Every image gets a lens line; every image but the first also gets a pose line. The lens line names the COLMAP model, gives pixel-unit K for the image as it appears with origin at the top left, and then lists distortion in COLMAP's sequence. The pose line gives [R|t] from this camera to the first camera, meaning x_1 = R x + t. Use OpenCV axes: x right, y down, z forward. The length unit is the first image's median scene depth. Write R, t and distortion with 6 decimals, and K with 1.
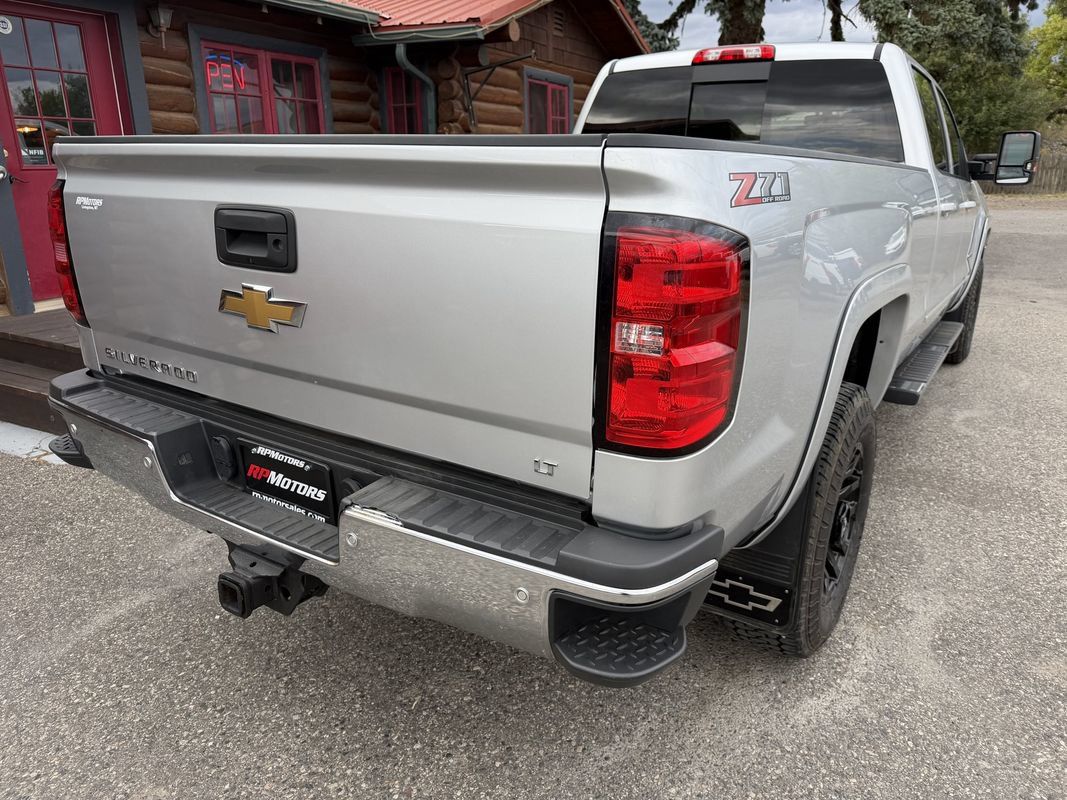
lens RADIAL K [[758.8, 0, 539.4], [0, 758.8, 404.8], [0, 0, 1]] dist [0.032848, -0.041224]
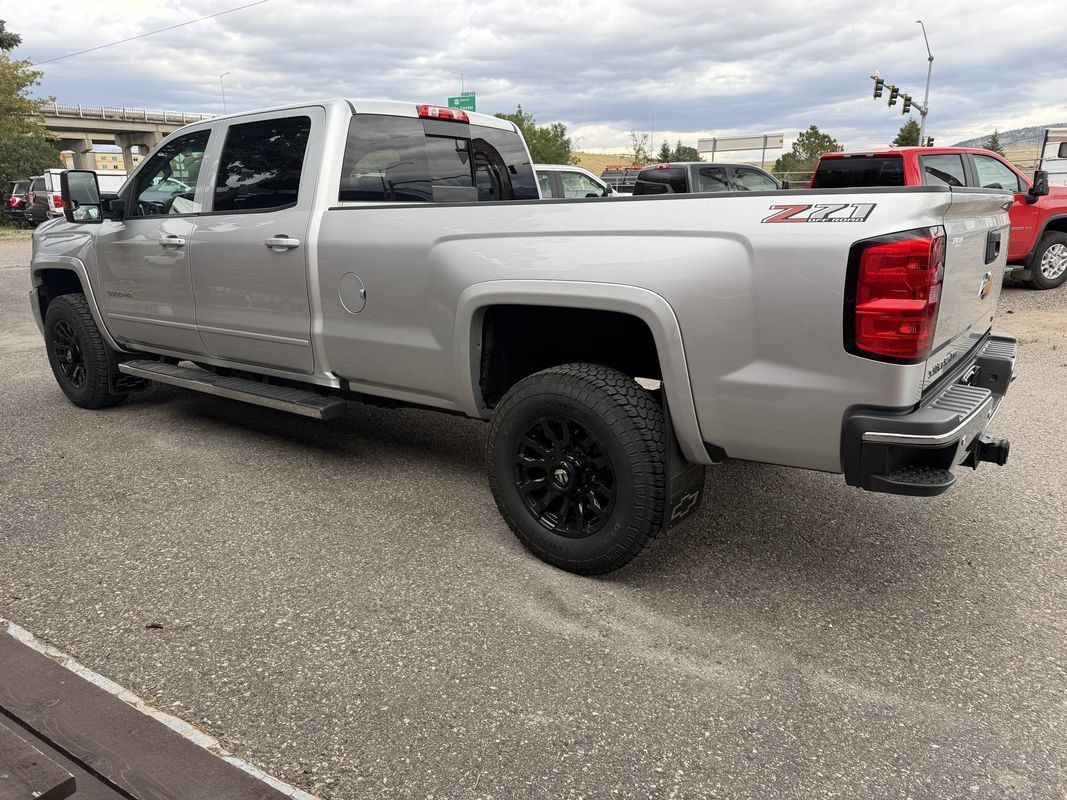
lens RADIAL K [[765.5, 0, 536.7], [0, 765.5, 405.7], [0, 0, 1]] dist [0.025774, -0.033793]
pose [[0.057259, -0.268780, 0.961498, -1.428853], [0.311332, 0.919860, 0.238600, -0.401291], [-0.948575, 0.285683, 0.136350, 1.182087]]
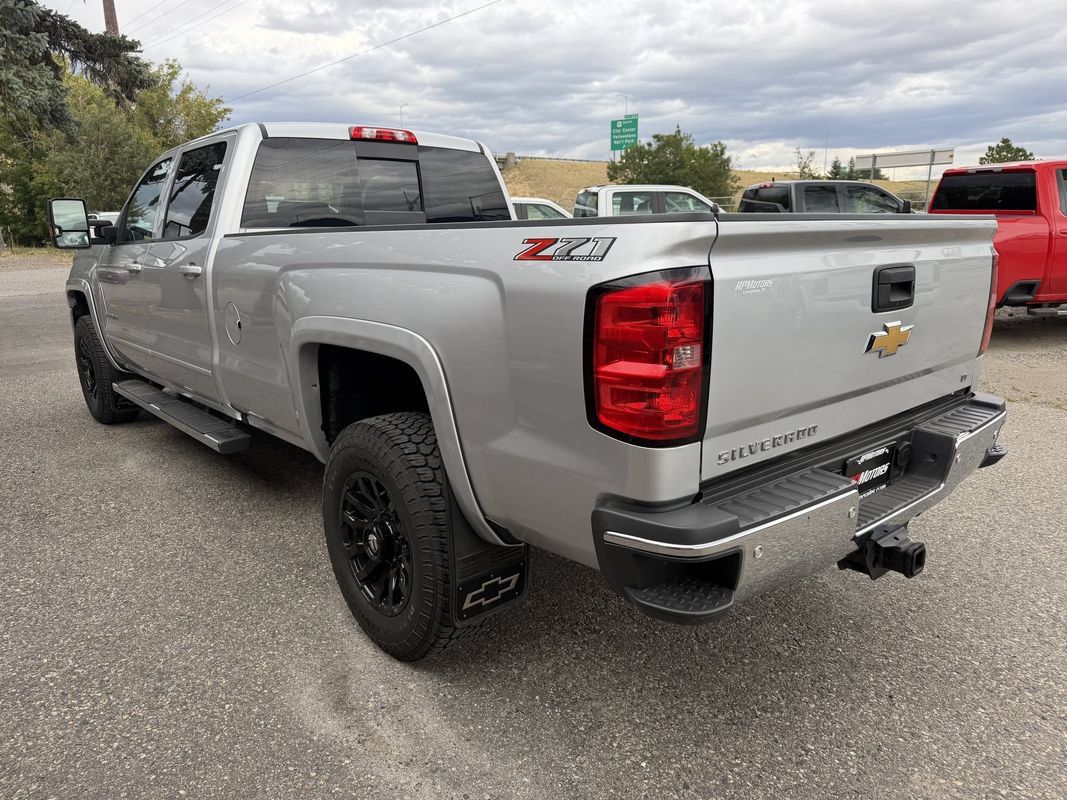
lens RADIAL K [[765.5, 0, 541.8], [0, 765.5, 403.6], [0, 0, 1]] dist [0.025774, -0.033793]
pose [[0.270252, -0.234095, 0.933897, -1.174774], [0.306089, 0.940556, 0.147188, -0.262386], [-0.912838, 0.246078, 0.325842, 0.739955]]
